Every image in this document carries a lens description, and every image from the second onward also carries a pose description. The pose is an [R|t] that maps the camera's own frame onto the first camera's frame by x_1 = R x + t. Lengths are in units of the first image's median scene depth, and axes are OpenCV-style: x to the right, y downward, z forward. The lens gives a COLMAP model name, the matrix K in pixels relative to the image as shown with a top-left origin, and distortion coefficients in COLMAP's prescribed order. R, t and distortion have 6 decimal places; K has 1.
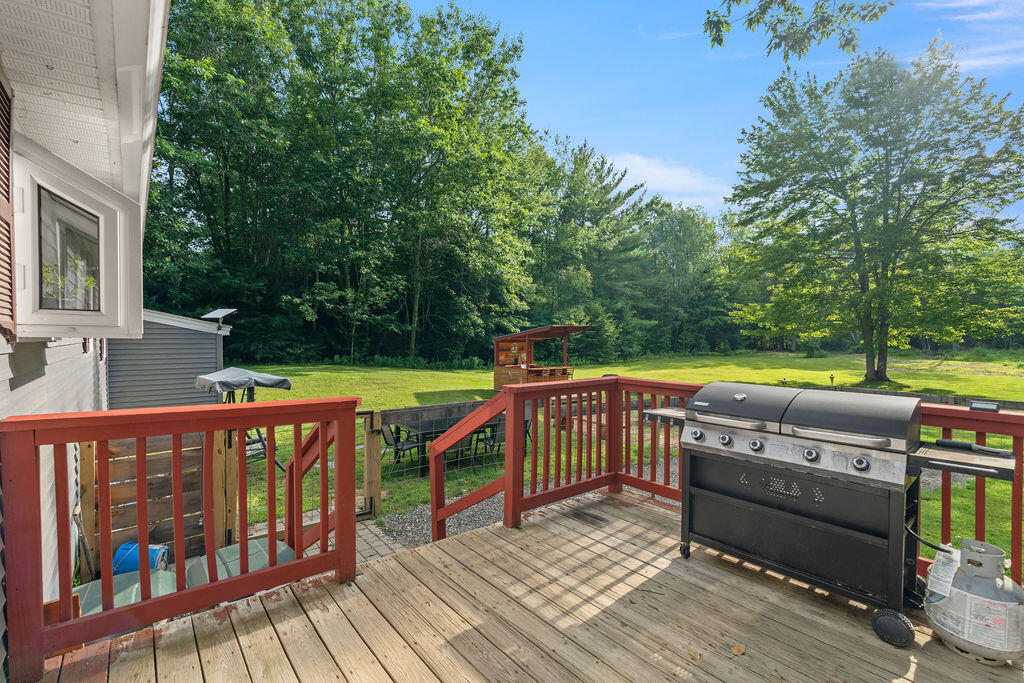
lens RADIAL K [[471.3, 0, 512.0], [0, 471.3, 341.5], [0, 0, 1]] dist [-0.001377, -0.000061]
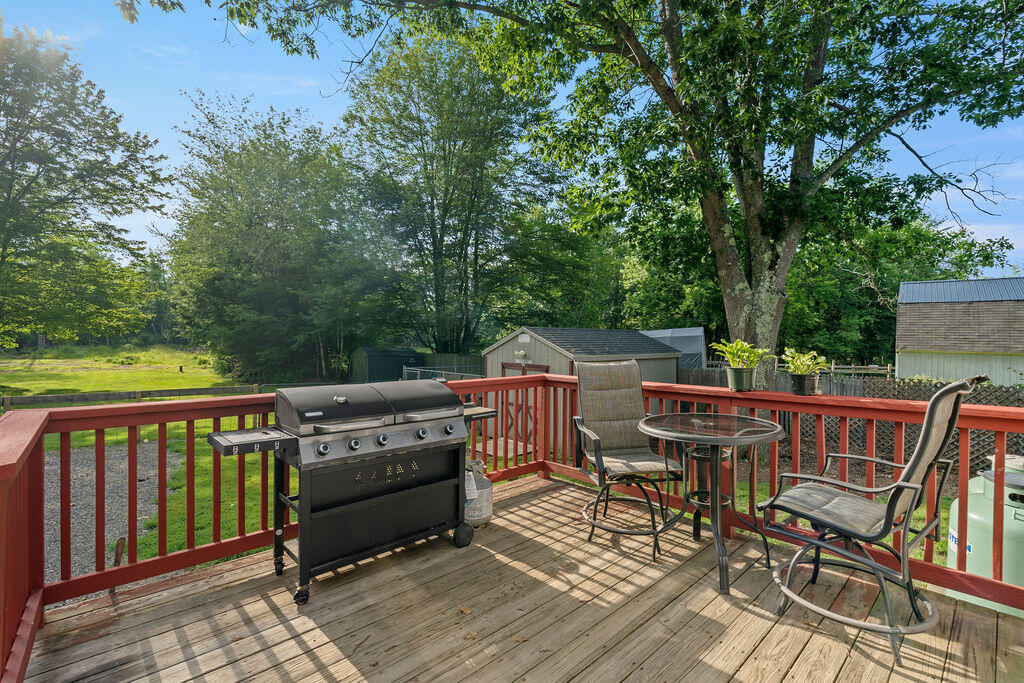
lens RADIAL K [[464.8, 0, 512.0], [0, 464.8, 341.5], [0, 0, 1]] dist [-0.001458, -0.000136]
pose [[-0.064764, -0.013768, 0.997806, -0.470963], [0.007515, 0.999870, 0.014285, -0.010908], [-0.997872, 0.008424, -0.064652, 0.693202]]
